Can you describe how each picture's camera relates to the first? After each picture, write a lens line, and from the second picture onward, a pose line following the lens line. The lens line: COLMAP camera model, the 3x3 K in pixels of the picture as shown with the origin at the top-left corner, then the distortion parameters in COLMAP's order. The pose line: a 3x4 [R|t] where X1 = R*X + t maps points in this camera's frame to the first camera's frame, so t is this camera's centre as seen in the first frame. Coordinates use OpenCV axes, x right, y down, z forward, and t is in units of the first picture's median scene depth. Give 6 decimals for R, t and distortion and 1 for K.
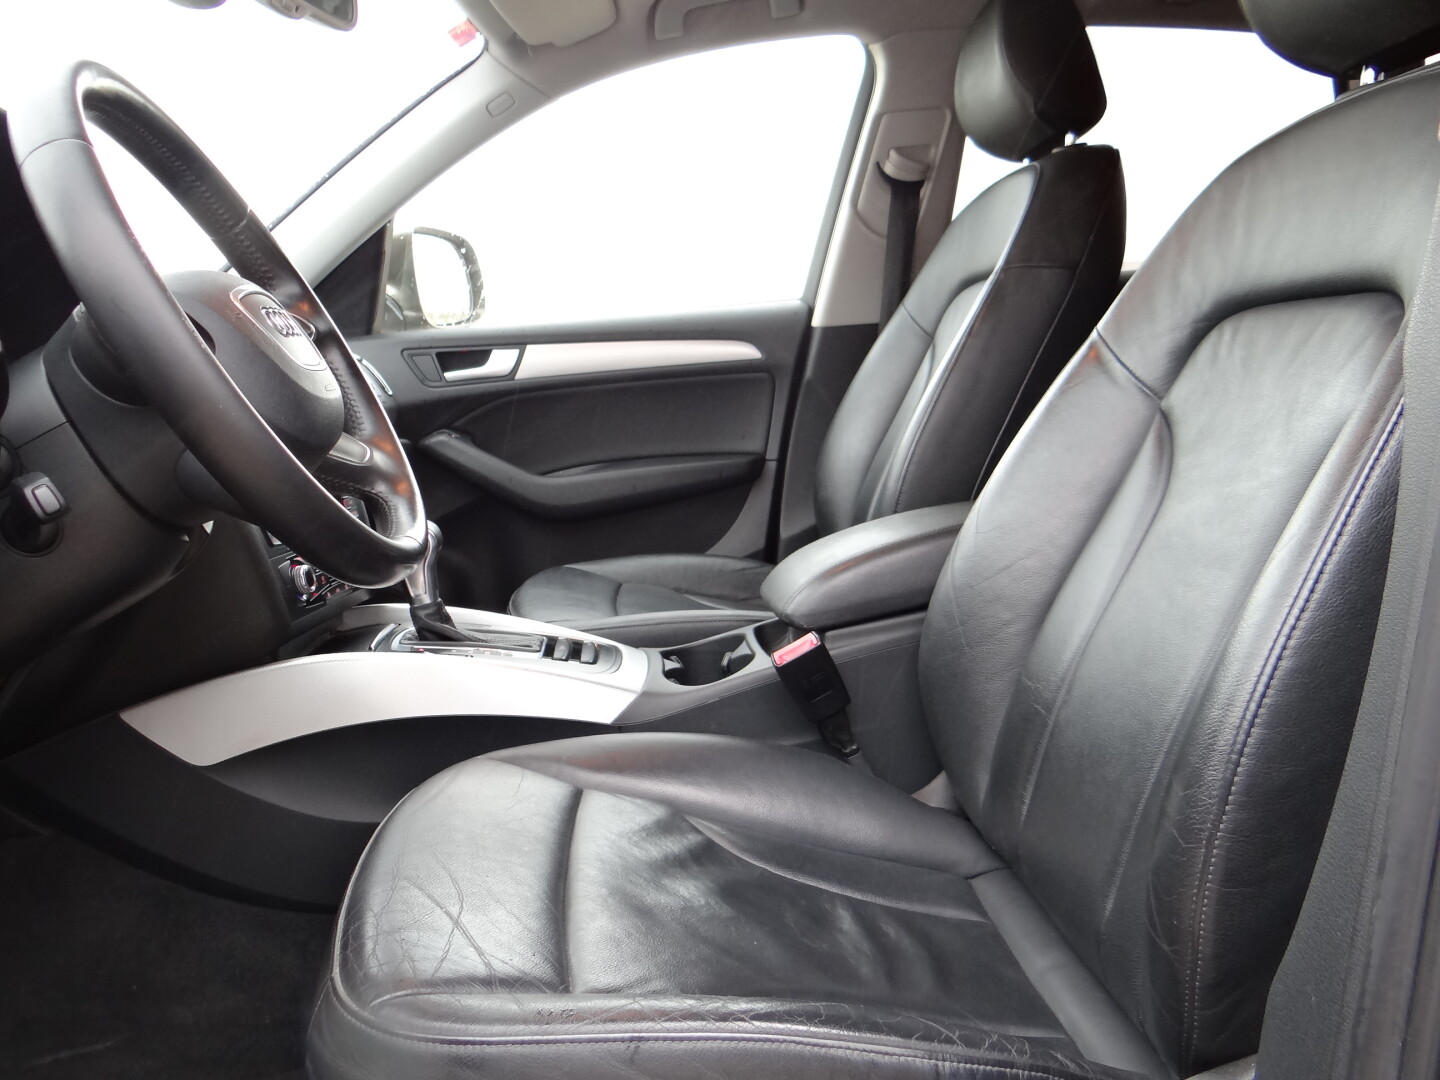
lens RADIAL K [[1136.5, 0, 712.9], [0, 1136.5, 532.2], [0, 0, 1]] dist [-0.001868, -0.008967]
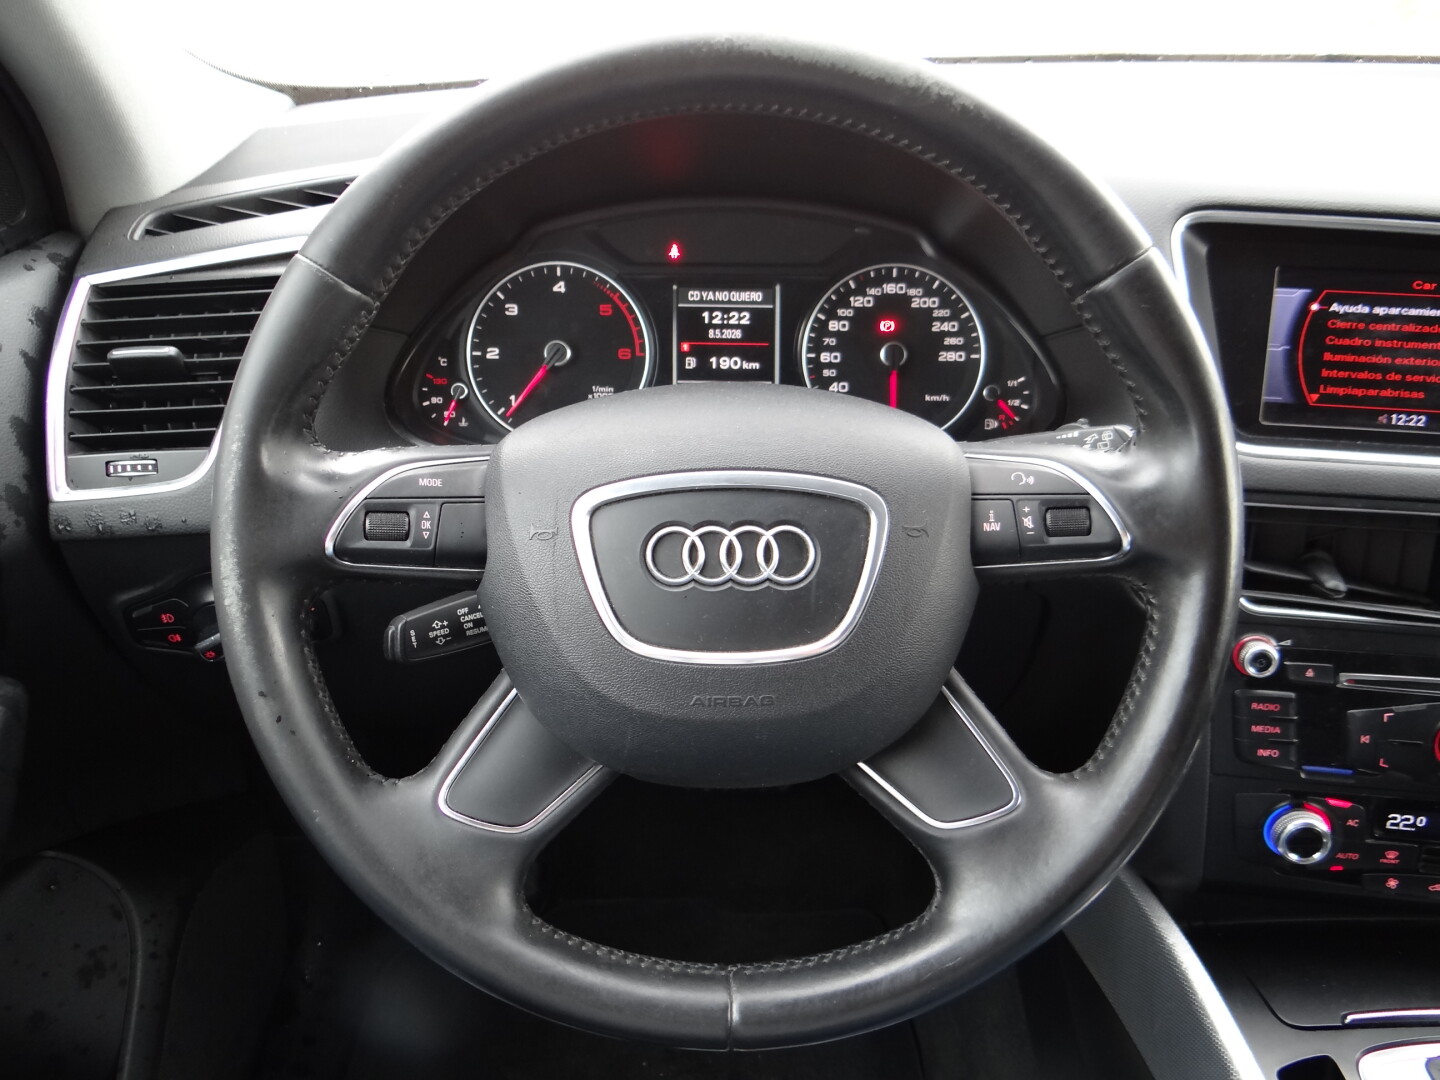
lens RADIAL K [[1136.5, 0, 704.8], [0, 1136.5, 534.0], [0, 0, 1]] dist [-0.001868, -0.008967]
pose [[-0.082084, 0.530205, -0.843887, 0.034424], [-0.125550, 0.834497, 0.536518, -0.244747], [0.988686, 0.149990, -0.001932, 0.503100]]
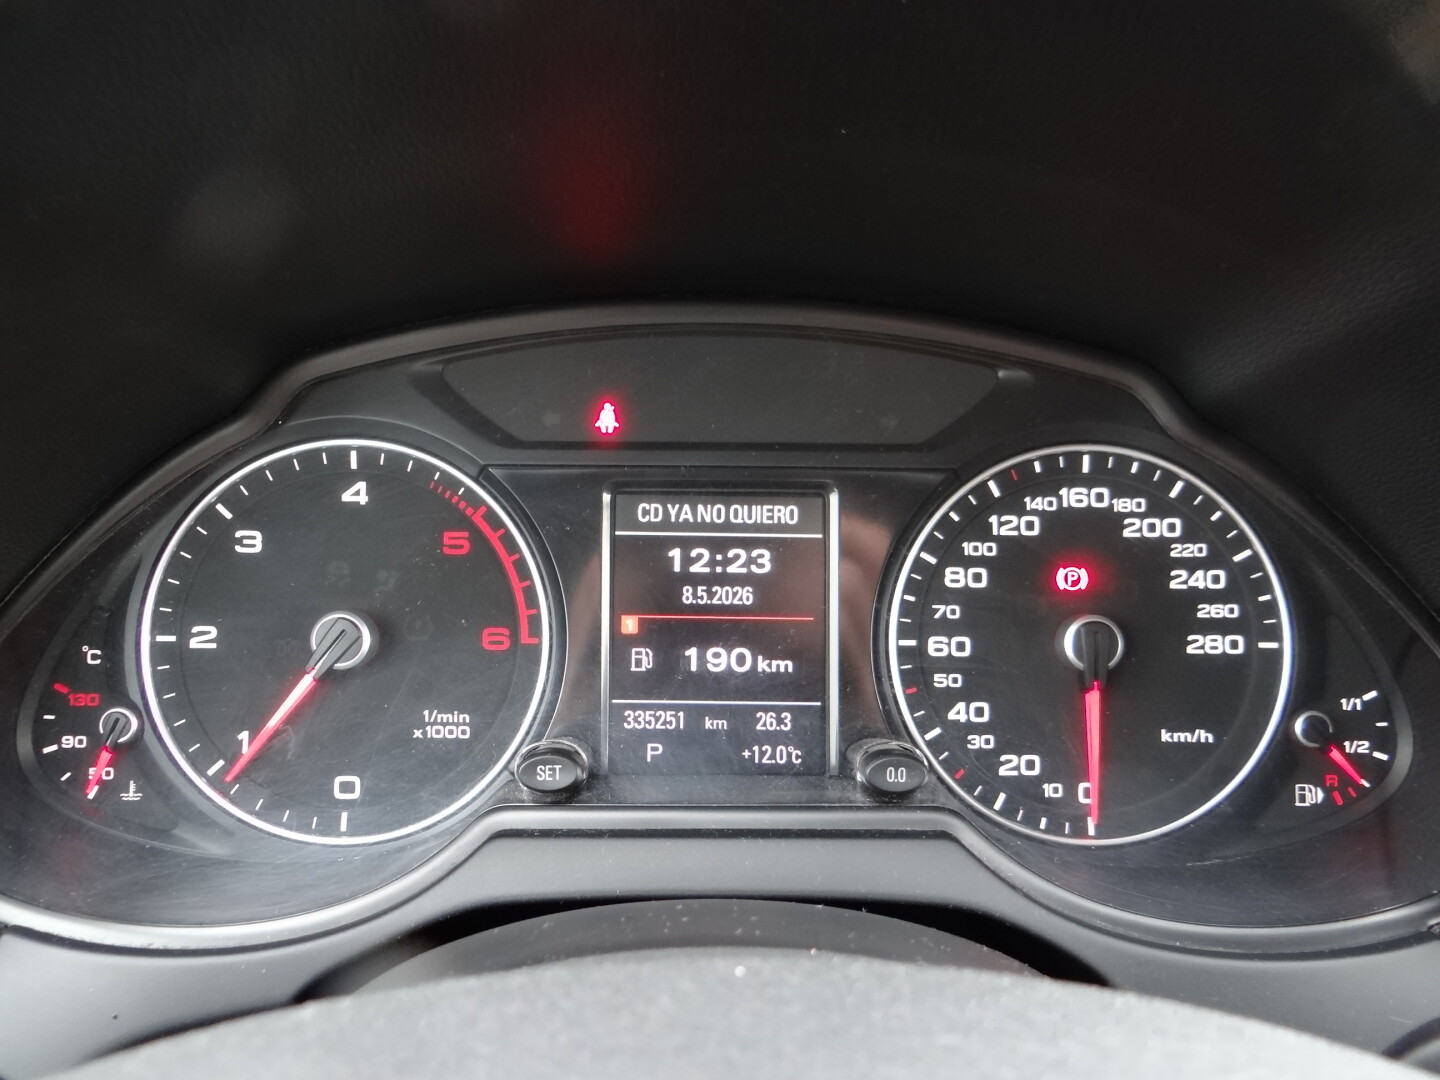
lens RADIAL K [[1136.5, 0, 714.9], [0, 1136.5, 528.5], [0, 0, 1]] dist [-0.001868, -0.008967]
pose [[-0.075282, 0.417238, -0.905674, -0.204338], [-0.130447, 0.896325, 0.423774, -0.169000], [0.988593, 0.150045, -0.013049, 0.498726]]
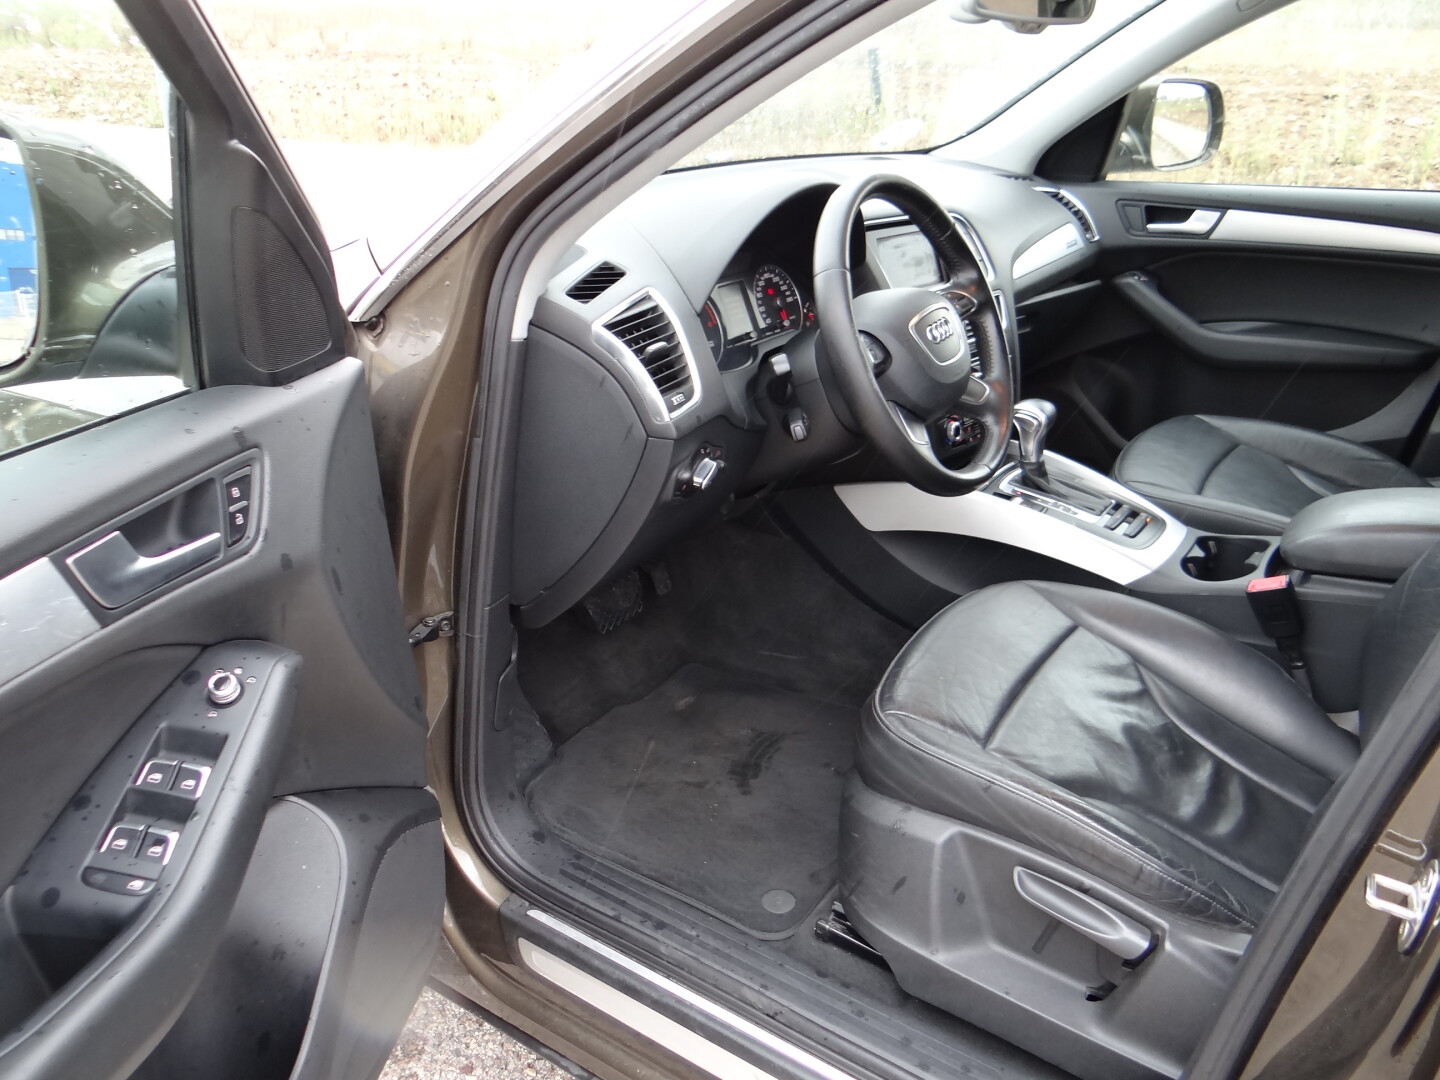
lens RADIAL K [[1136.5, 0, 714.8], [0, 1136.5, 546.7], [0, 0, 1]] dist [-0.001868, -0.008967]
pose [[0.778218, 0.323405, -0.538318, 0.191627], [-0.145210, 0.926640, 0.346775, -0.216781], [0.610976, -0.191697, 0.768089, -0.293443]]
